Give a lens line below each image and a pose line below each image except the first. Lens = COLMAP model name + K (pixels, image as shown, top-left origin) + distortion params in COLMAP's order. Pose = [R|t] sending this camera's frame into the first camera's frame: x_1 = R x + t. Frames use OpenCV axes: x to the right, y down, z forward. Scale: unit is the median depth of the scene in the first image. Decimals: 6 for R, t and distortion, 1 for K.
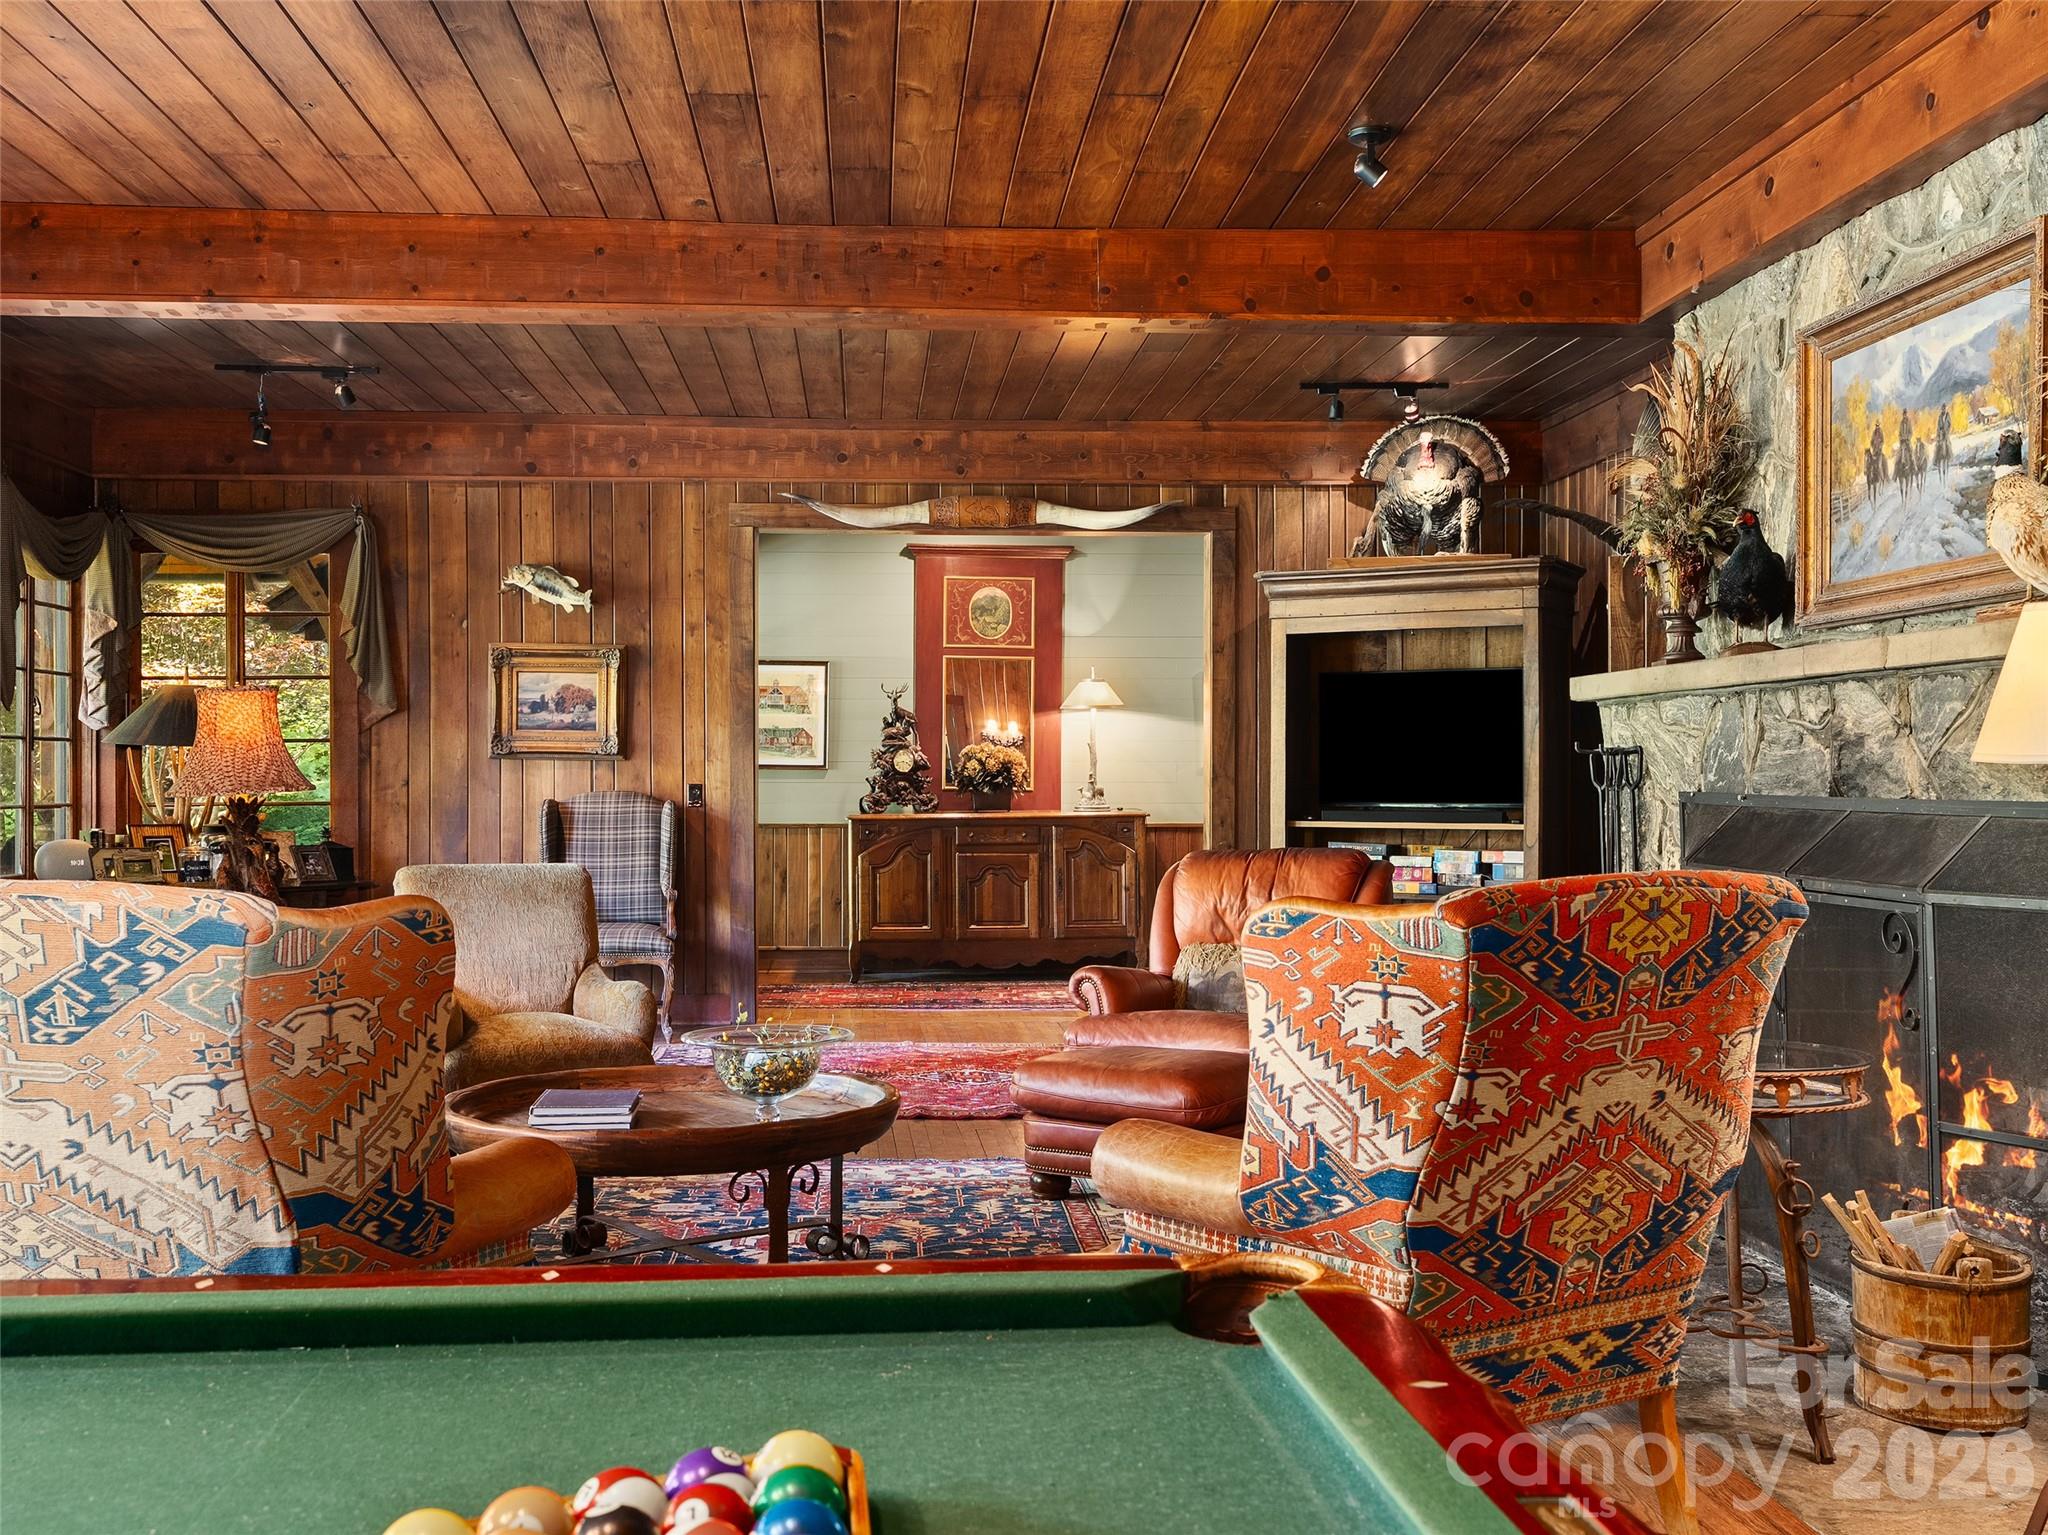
lens RADIAL K [[2041.9, 0, 1023.3], [0, 2041.9, 770.3], [0, 0, 1]] dist [-0.010048, 0.000000]
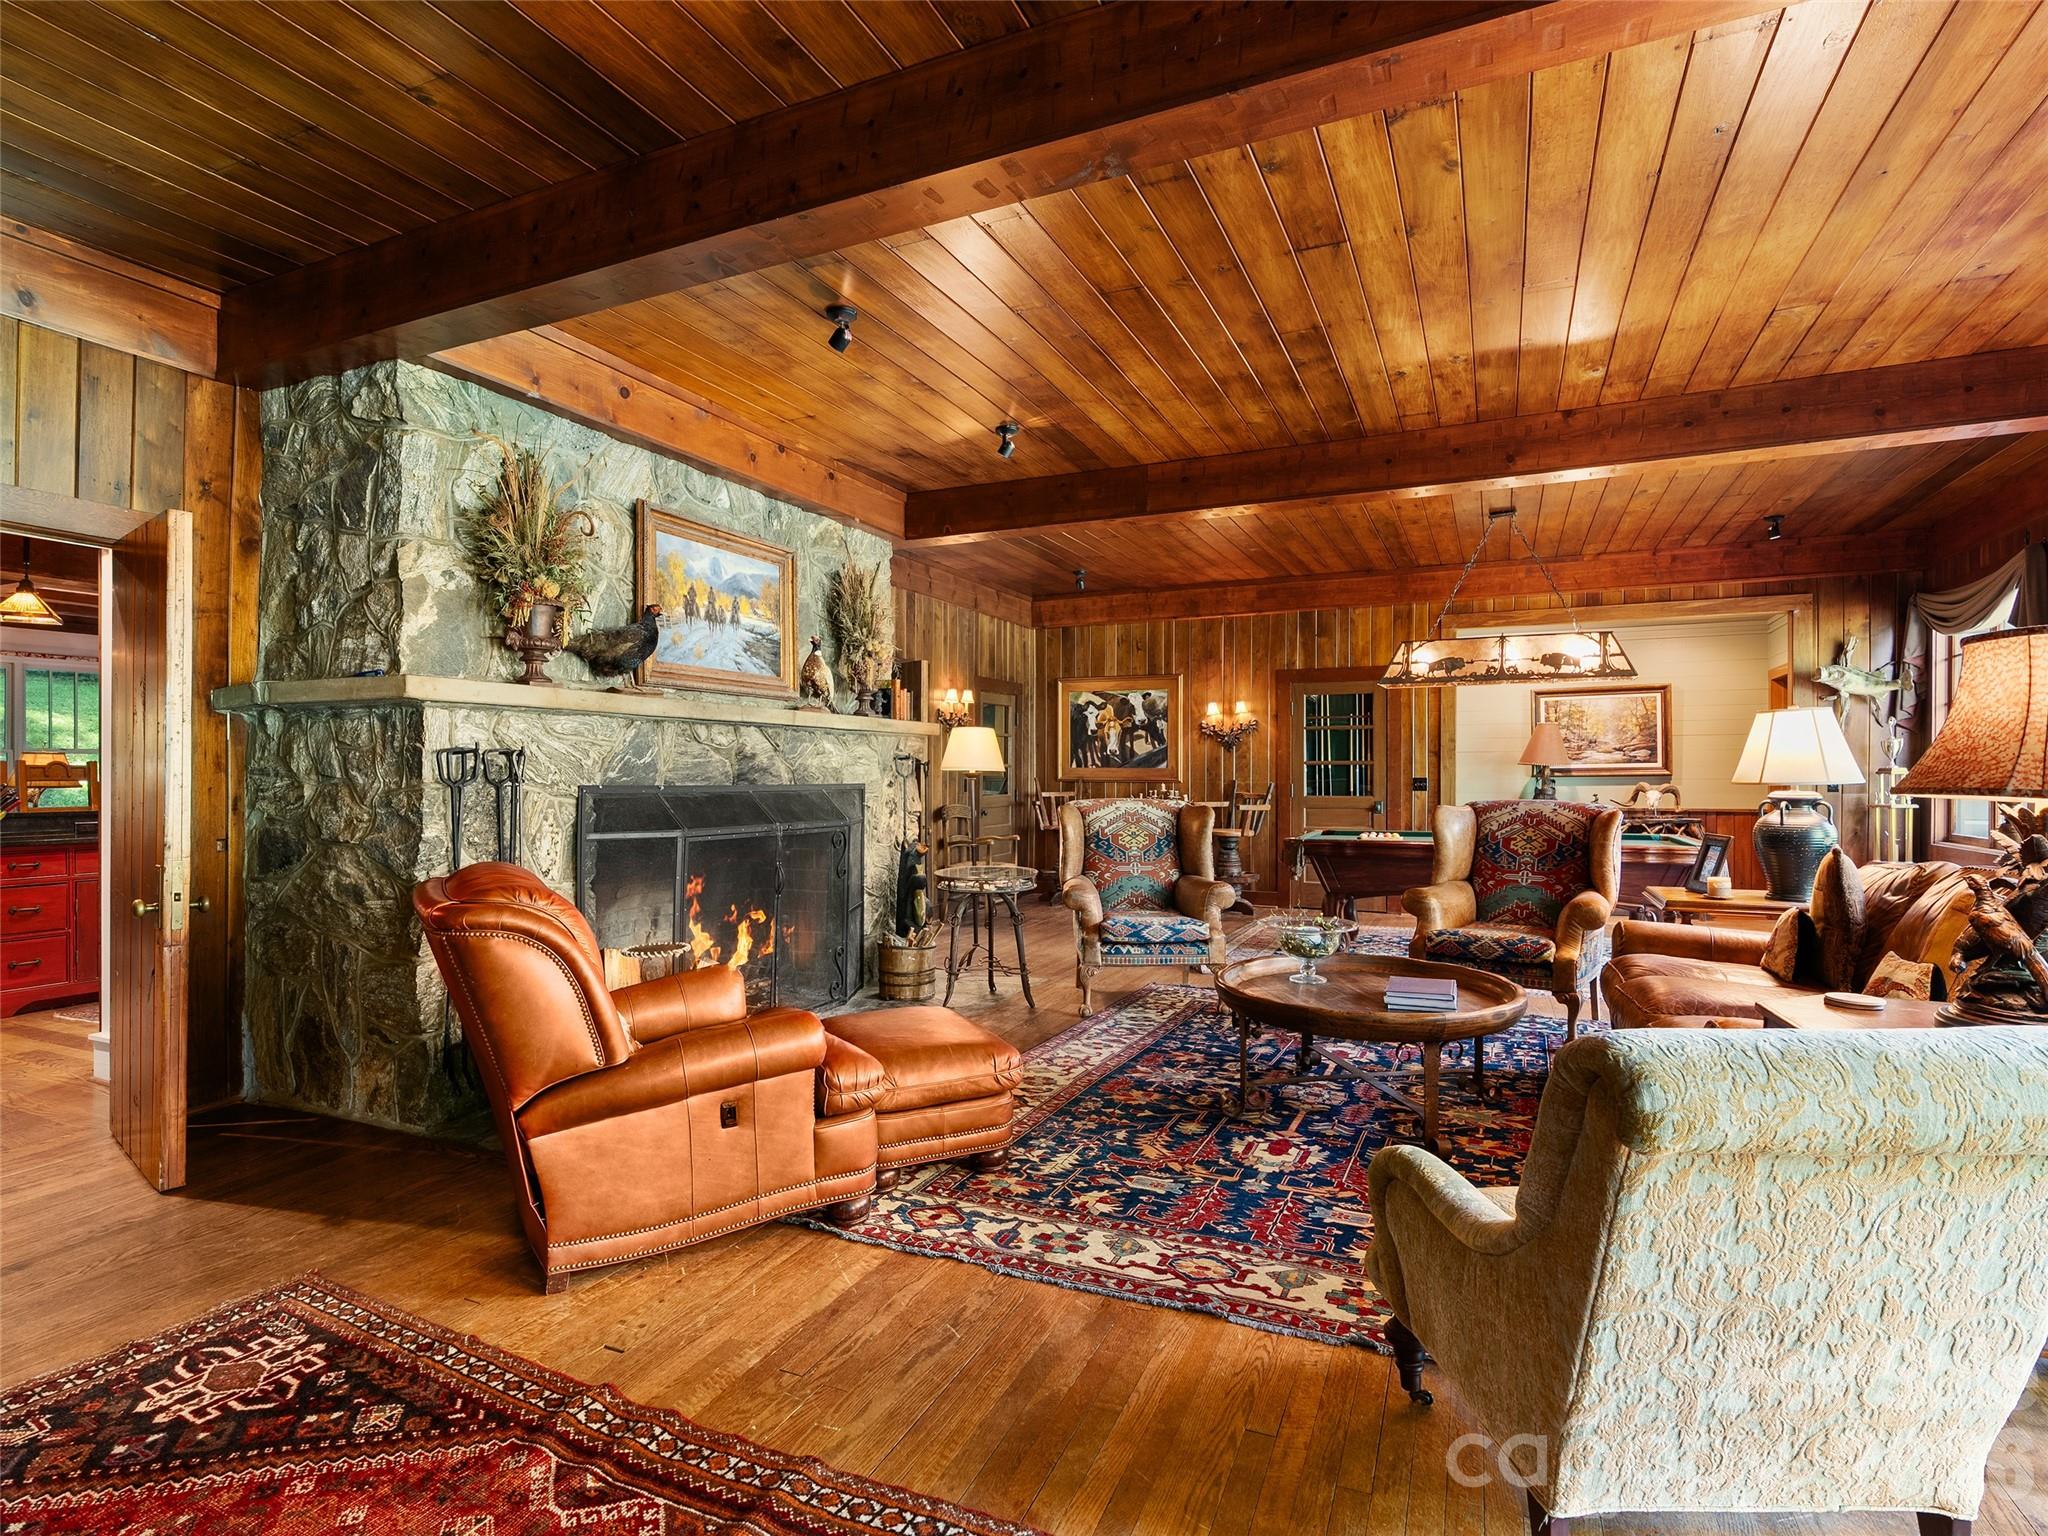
lens RADIAL K [[1037.8, 0, 1020.7], [0, 1037.8, 772.3], [0, 0, 1]] dist [-0.007126, 0.001690]
pose [[-0.873100, 0.000548, 0.487540, -0.130301], [-0.001888, 0.999988, -0.004506, 0.002121], [-0.487537, -0.004855, -0.873089, 0.718907]]
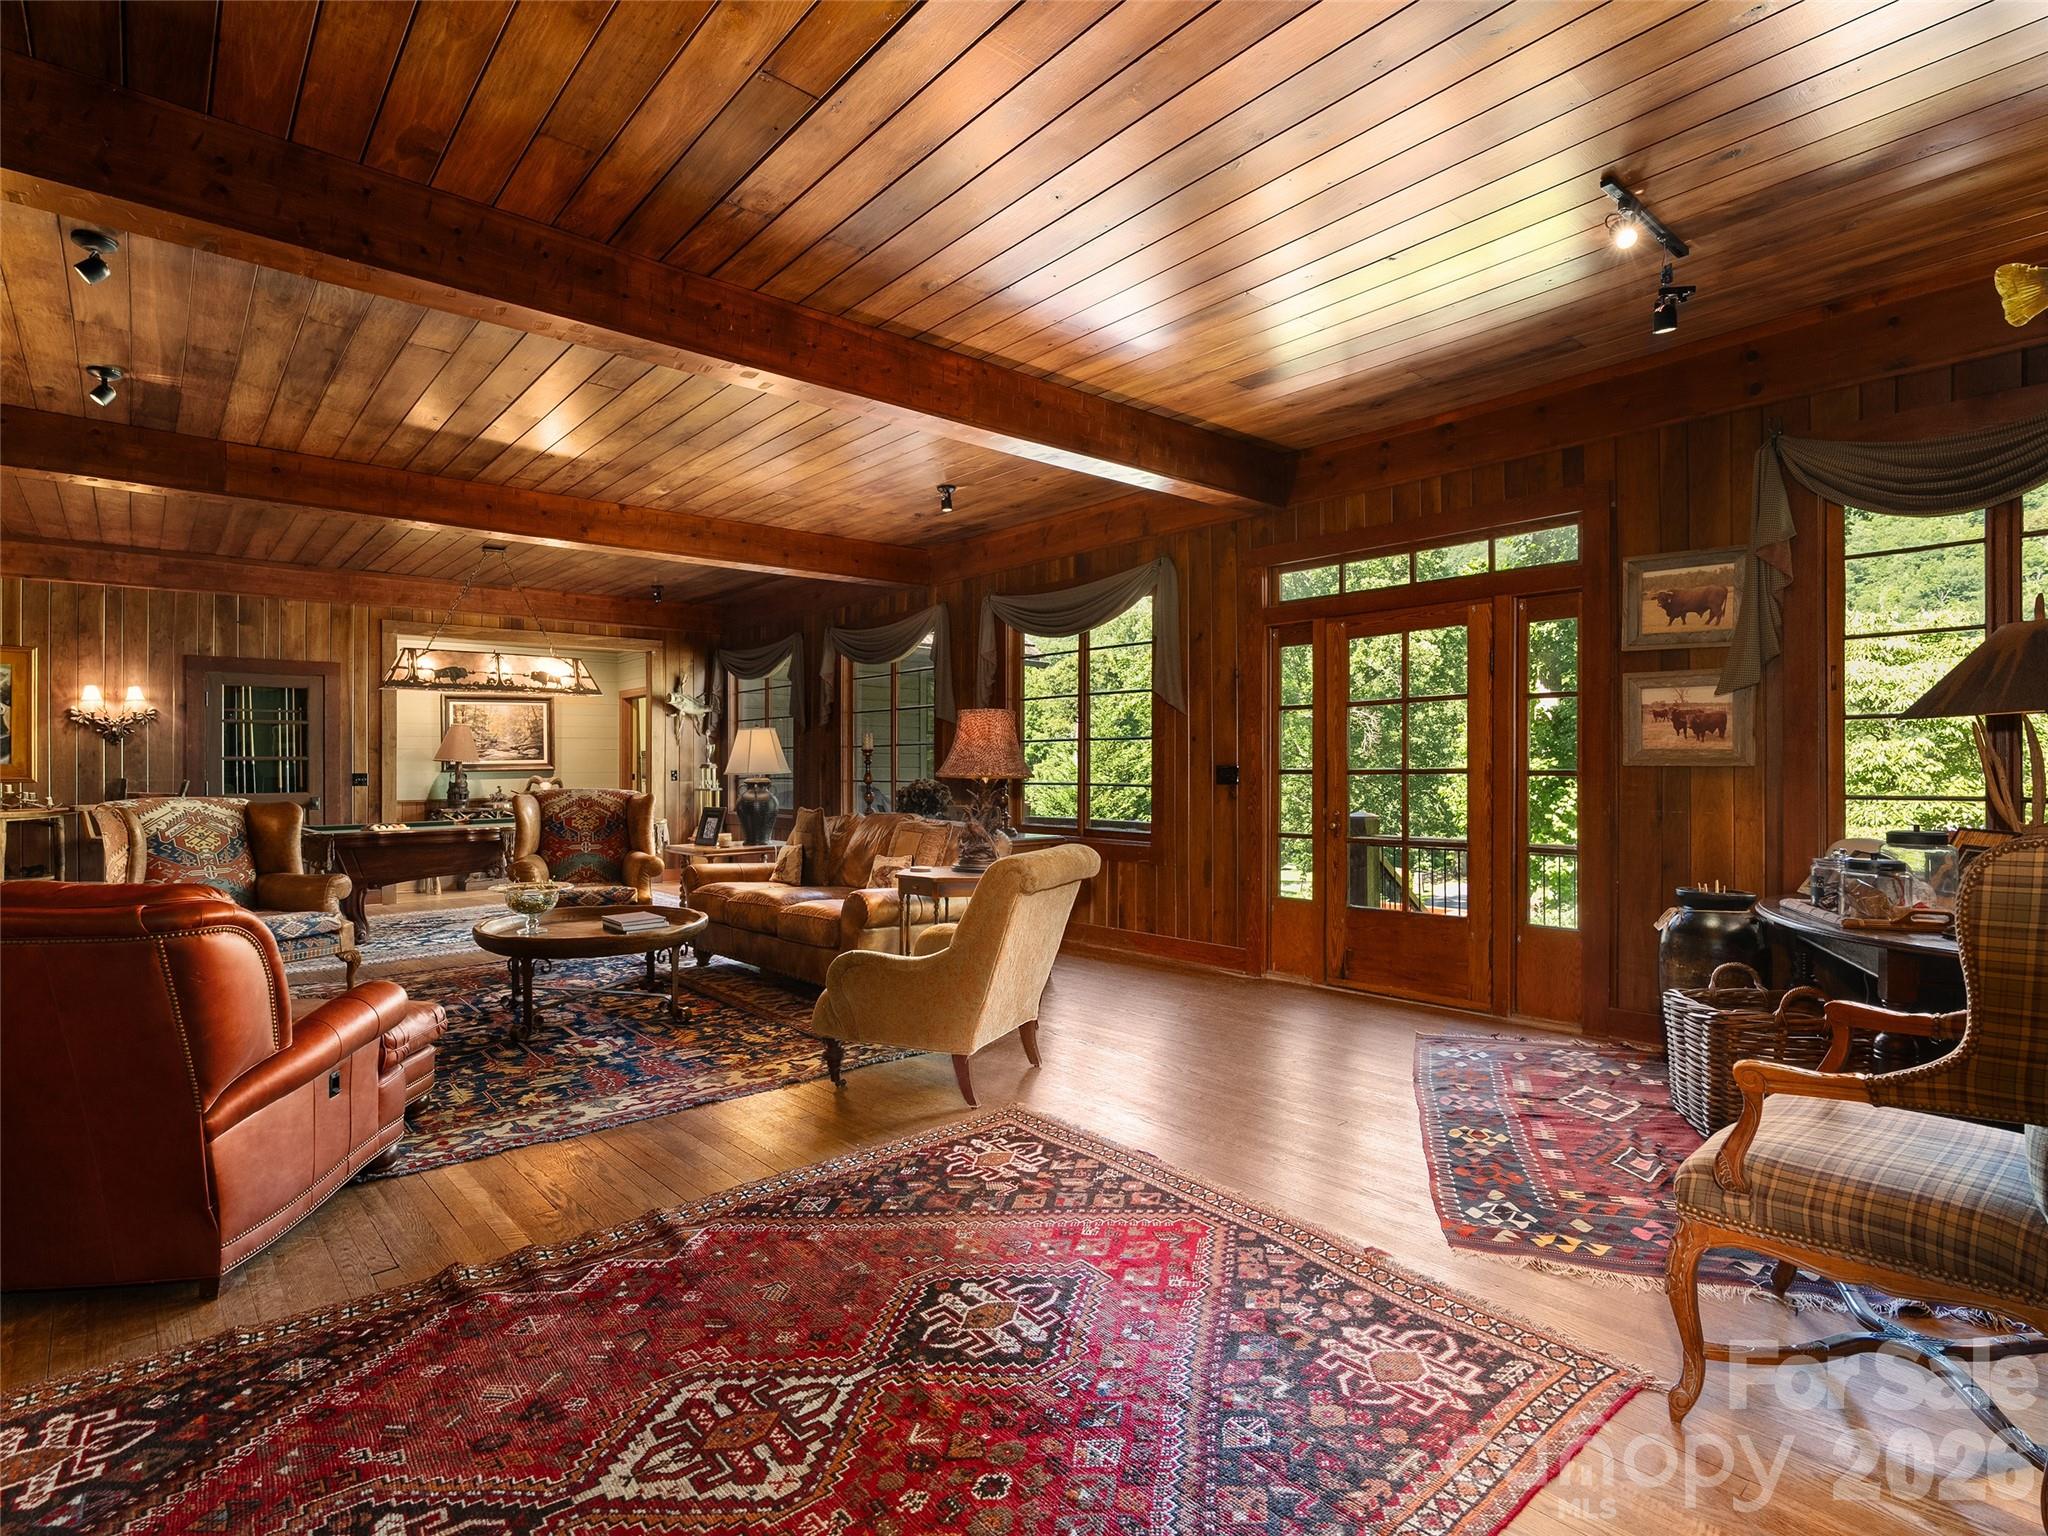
lens RADIAL K [[1037.8, 0, 1017.5], [0, 1037.8, 768.6], [0, 0, 1]] dist [-0.007126, 0.001690]
pose [[-0.806272, 0.005225, -0.591522, 0.042136], [0.007306, 0.999973, -0.001125, 0.002968], [0.591500, -0.005229, -0.806288, 0.839041]]
